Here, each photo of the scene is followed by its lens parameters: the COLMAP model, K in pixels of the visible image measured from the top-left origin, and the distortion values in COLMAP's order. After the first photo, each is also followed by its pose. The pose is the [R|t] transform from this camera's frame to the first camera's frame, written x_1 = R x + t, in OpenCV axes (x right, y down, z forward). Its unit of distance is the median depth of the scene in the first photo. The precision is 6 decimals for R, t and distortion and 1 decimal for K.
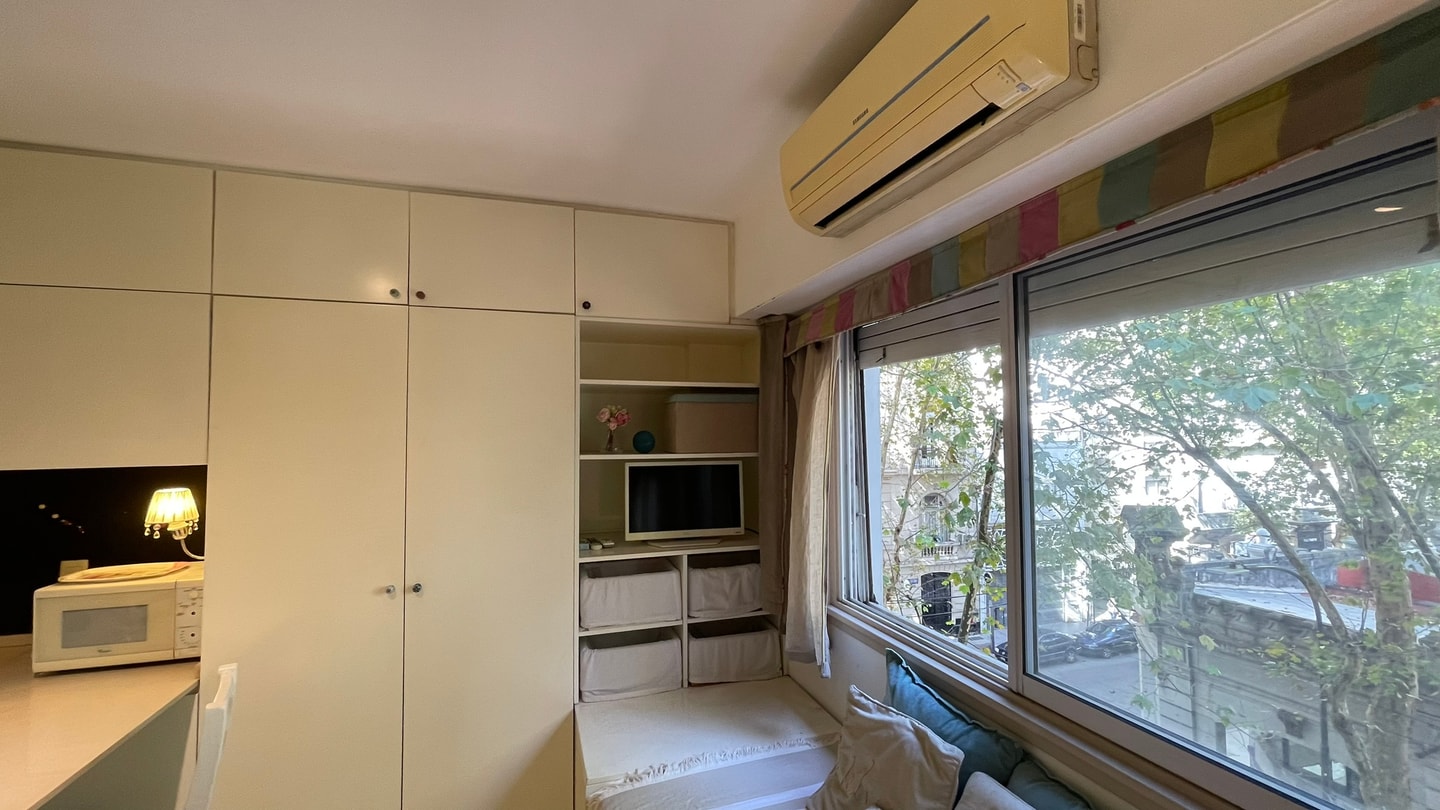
lens RADIAL K [[578.8, 0, 716.2], [0, 578.8, 405.0], [0, 0, 1]] dist [-0.000431, 0.000028]
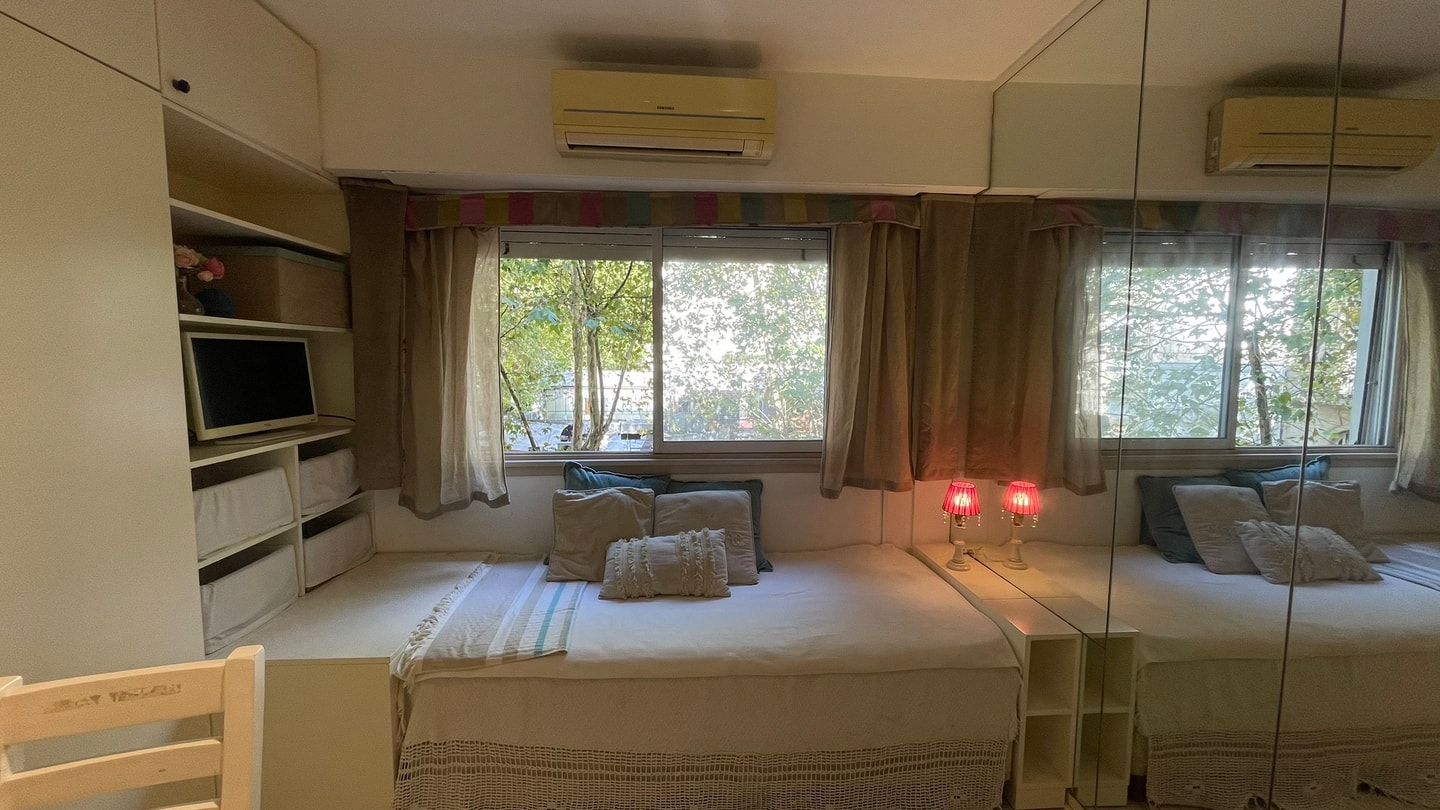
lens RADIAL K [[578.8, 0, 721.2], [0, 578.8, 405.1], [0, 0, 1]] dist [-0.000431, 0.000028]
pose [[0.246921, -0.072824, 0.966295, -0.718434], [-0.054031, 0.994586, 0.088763, 0.095327], [-0.967528, -0.074128, 0.241650, 0.210401]]
